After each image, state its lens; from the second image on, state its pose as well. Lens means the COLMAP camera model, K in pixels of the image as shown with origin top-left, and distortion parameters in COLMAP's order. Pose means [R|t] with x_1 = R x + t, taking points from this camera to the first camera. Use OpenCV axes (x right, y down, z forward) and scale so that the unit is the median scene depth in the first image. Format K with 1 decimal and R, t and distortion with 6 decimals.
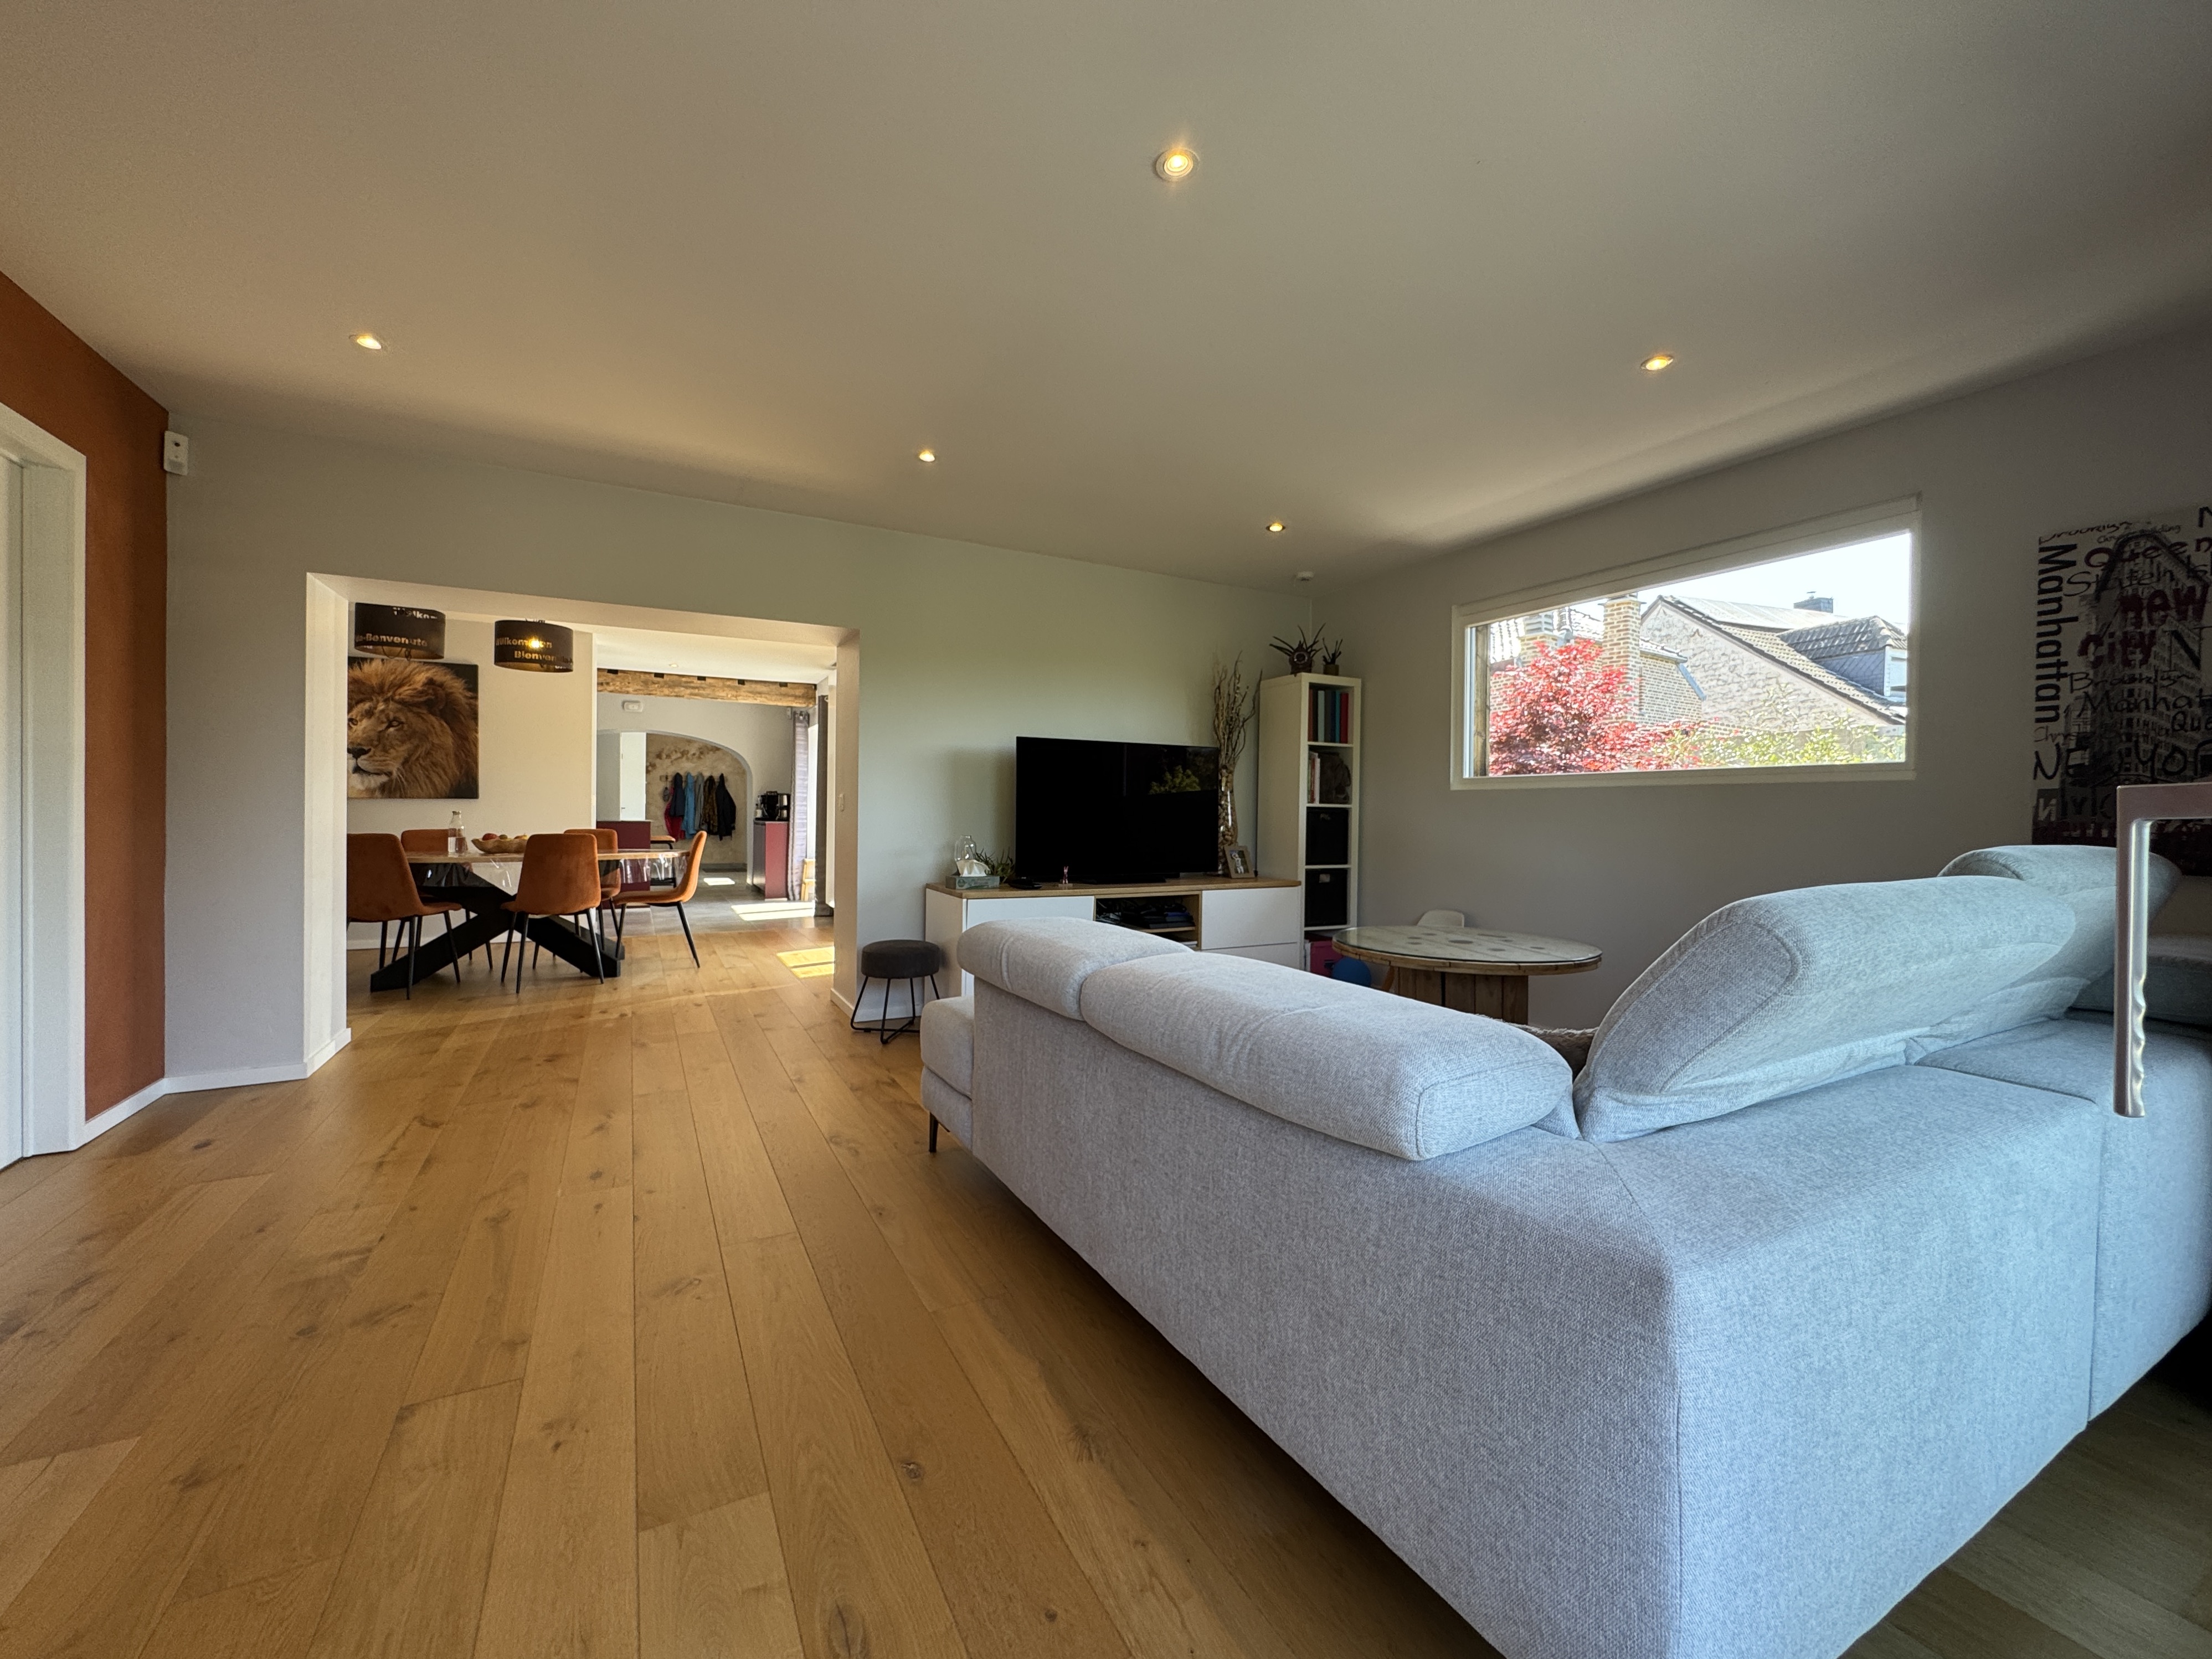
lens RADIAL K [[900.7, 0, 1101.6], [0, 900.7, 818.0], [0, 0, 1]] dist [0.003563, 0.000919]
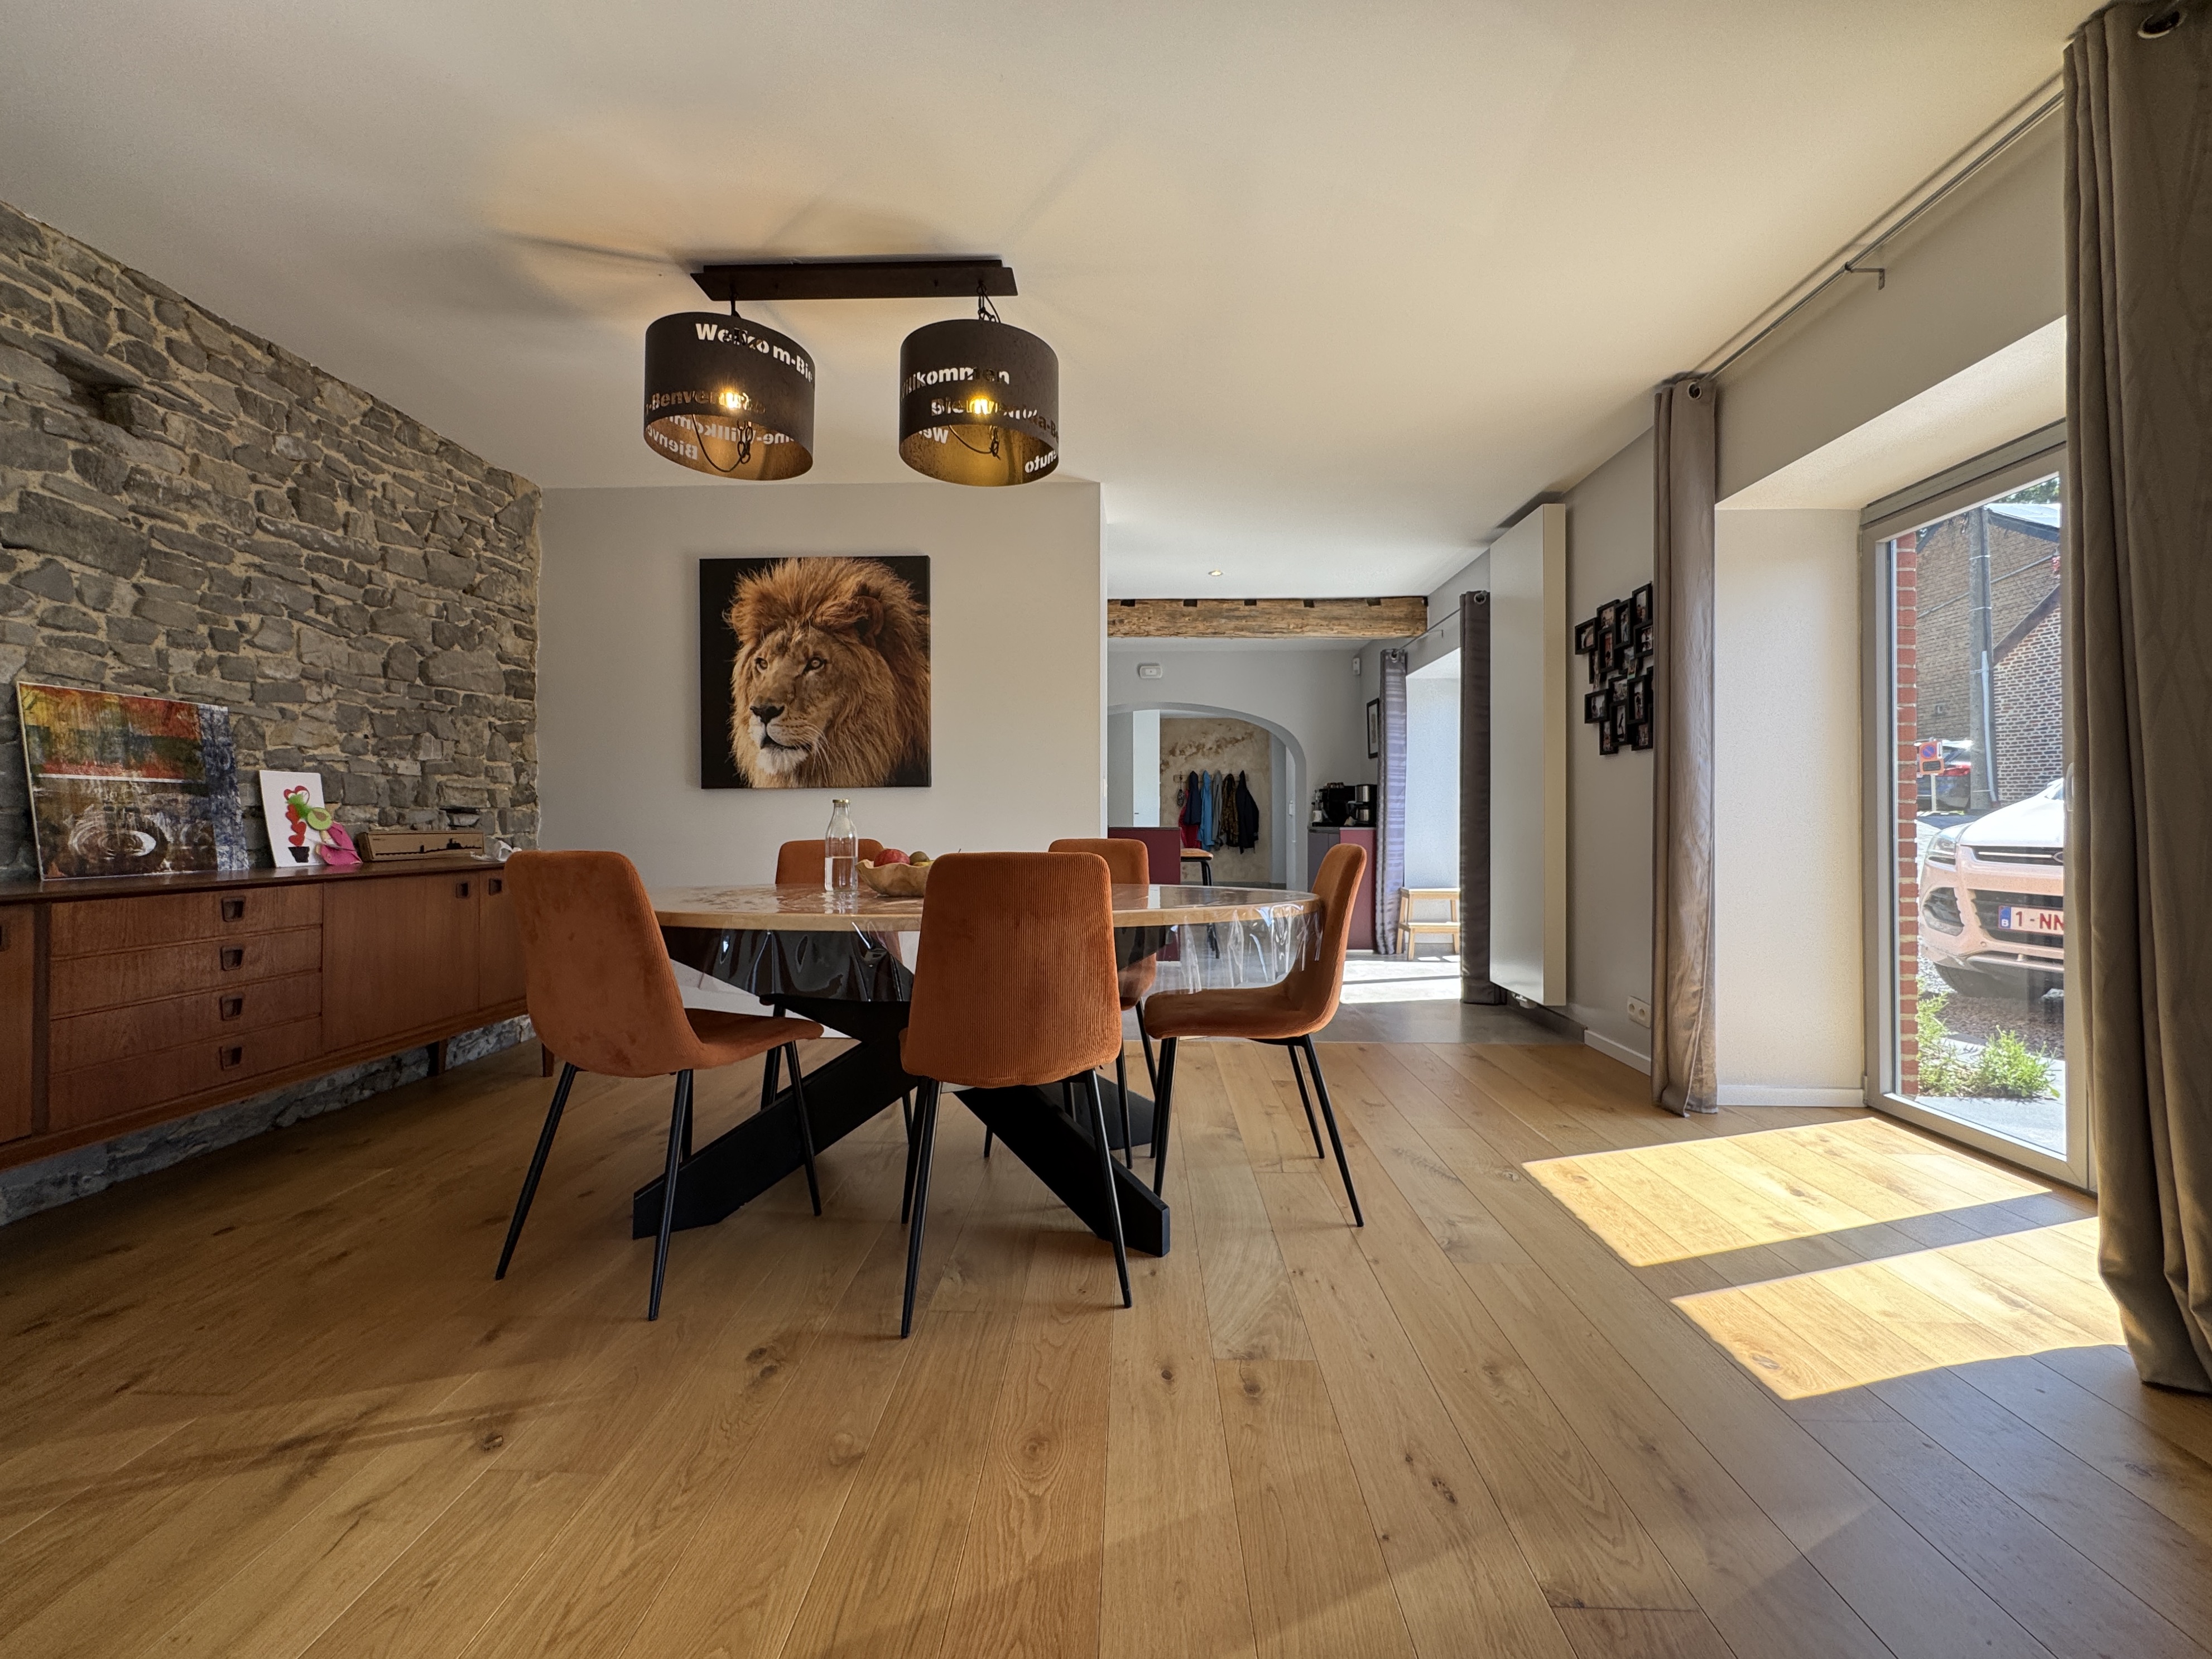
lens RADIAL K [[900.8, 0, 1103.7], [0, 900.8, 822.3], [0, 0, 1]] dist [0.003563, 0.000919]
pose [[0.870243, -0.009894, -0.492523, -0.310964], [0.006759, 0.999944, -0.008144, 0.006921], [0.492576, 0.003759, 0.870262, 0.554043]]
